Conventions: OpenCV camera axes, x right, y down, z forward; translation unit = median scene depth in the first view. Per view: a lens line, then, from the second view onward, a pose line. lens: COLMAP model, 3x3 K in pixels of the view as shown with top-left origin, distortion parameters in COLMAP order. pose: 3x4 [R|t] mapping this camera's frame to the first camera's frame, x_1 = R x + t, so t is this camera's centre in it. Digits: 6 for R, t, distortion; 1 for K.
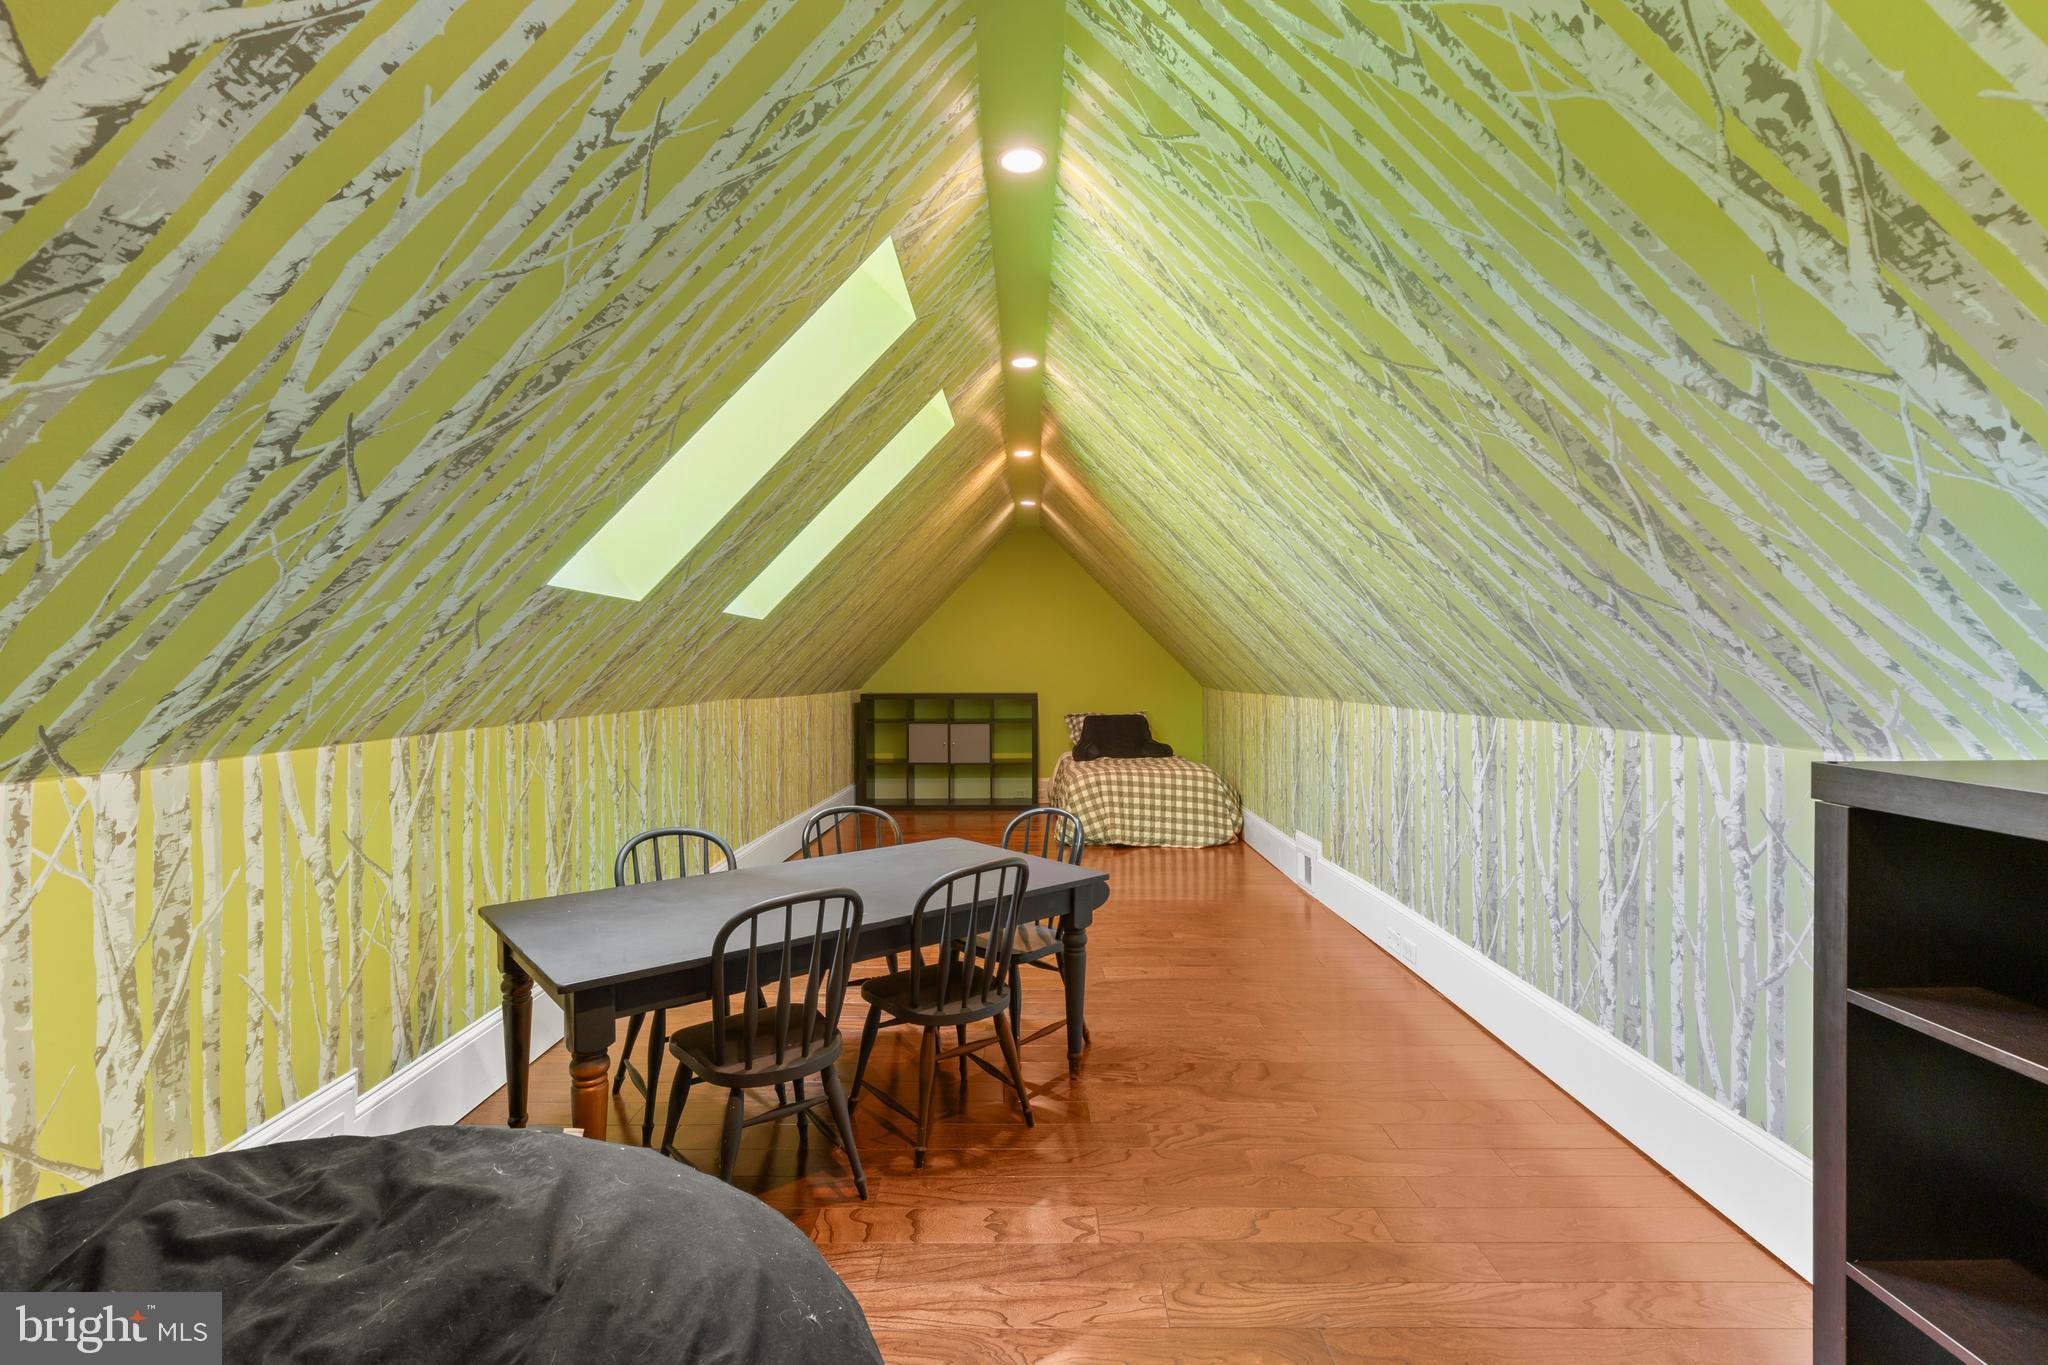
lens RADIAL K [[945.5, 0, 1024.0], [0, 945.5, 684.9], [0, 0, 1]] dist [0.003456, -0.001198]
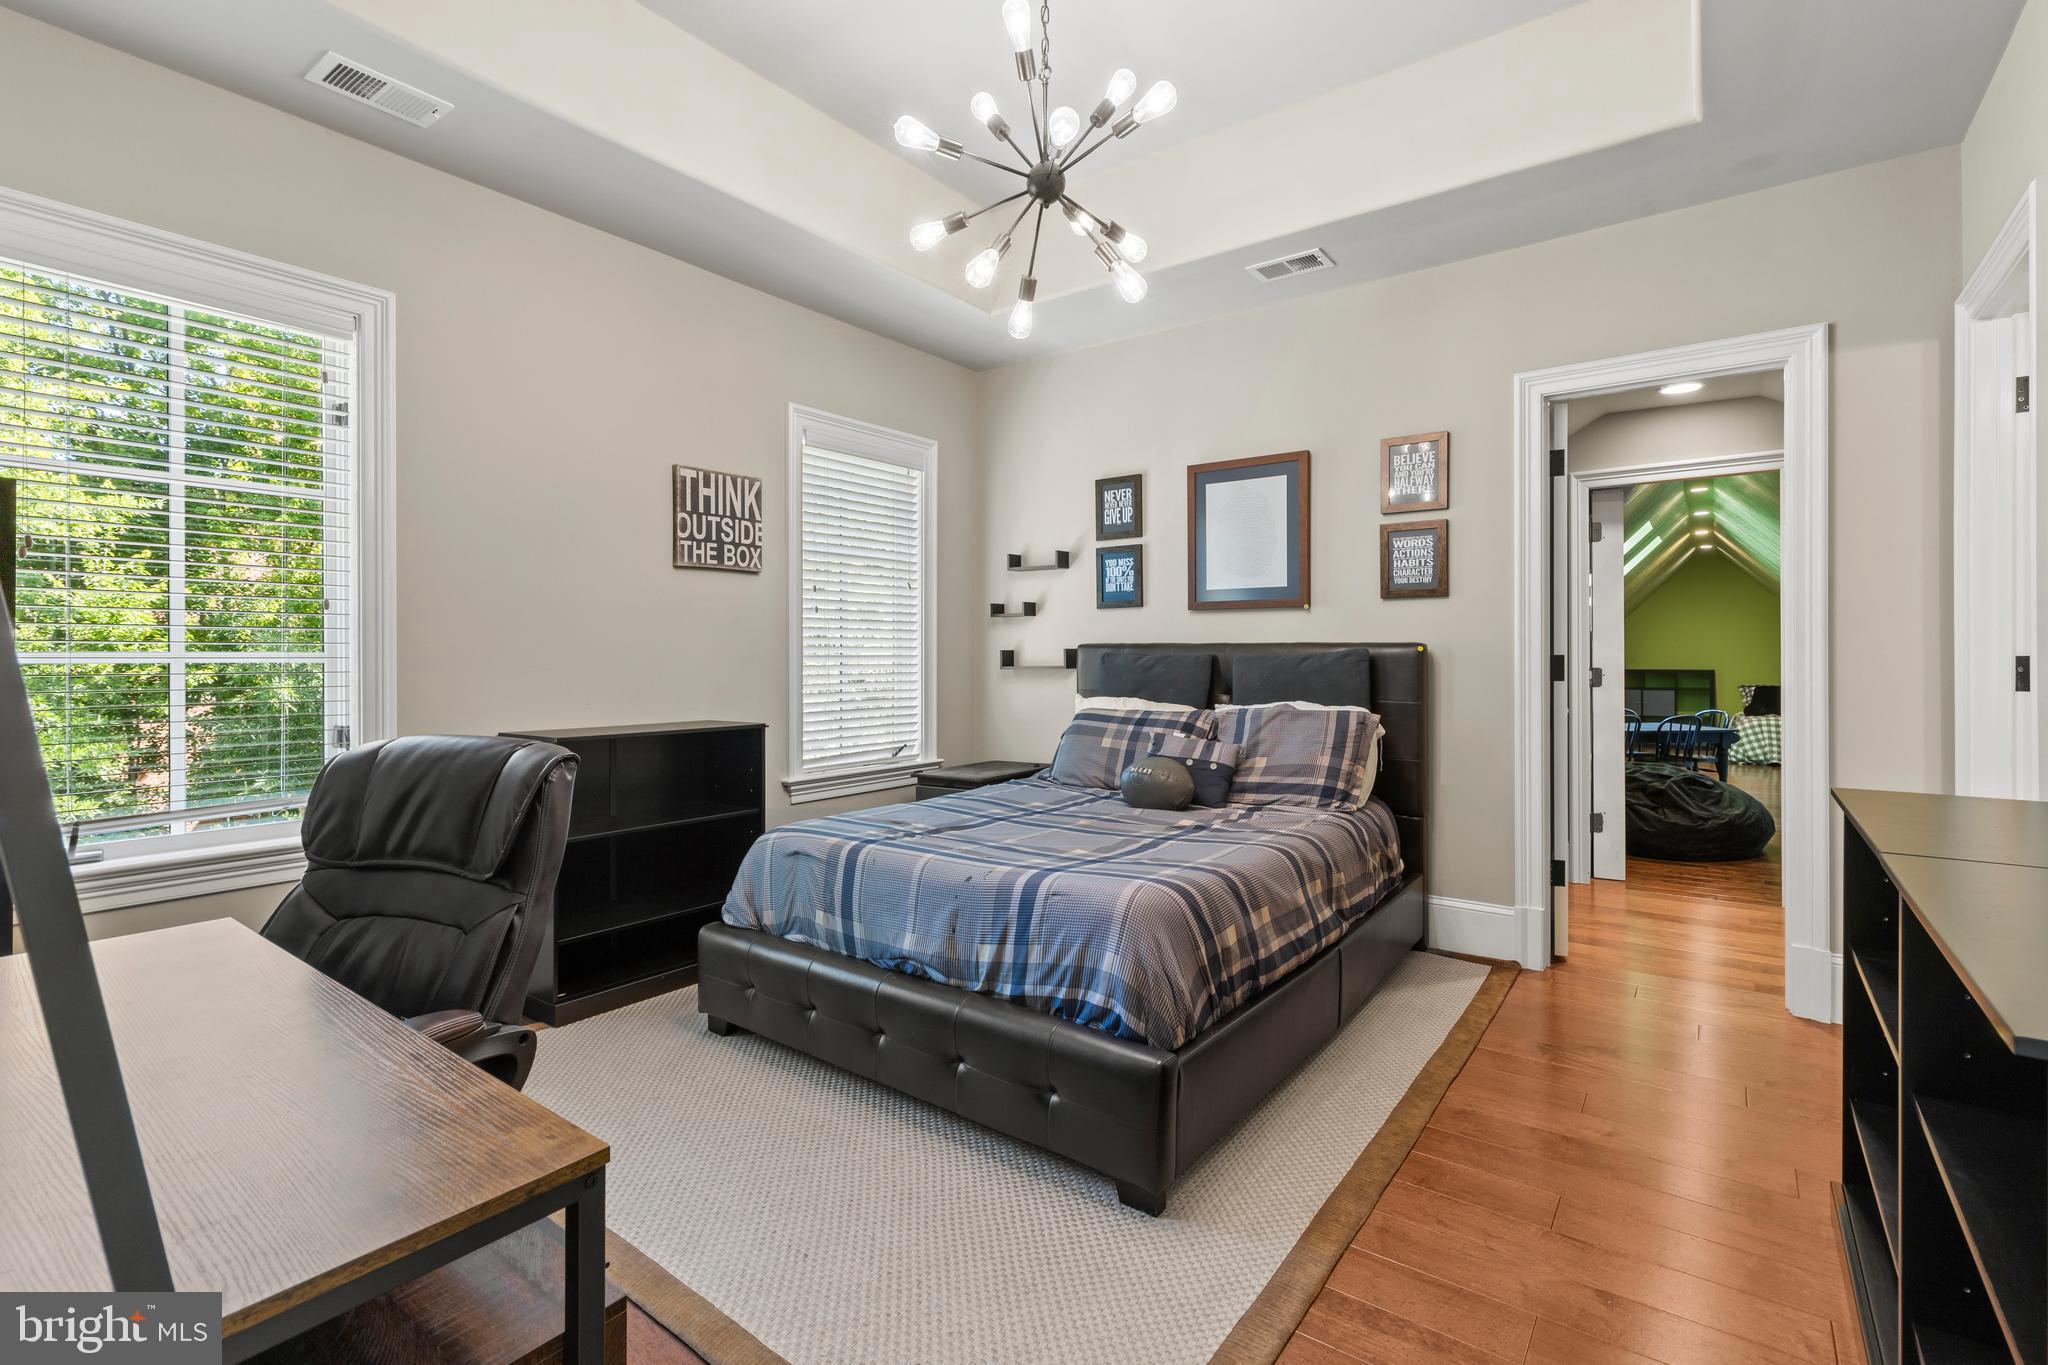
lens RADIAL K [[945.5, 0, 1028.4], [0, 945.5, 665.5], [0, 0, 1]] dist [0.003456, -0.001198]
pose [[0.815177, 0.000385, -0.579212, -0.002438], [0.000032, 1.000000, 0.000710, 0.000441], [0.579212, -0.000597, 0.815176, -0.879377]]
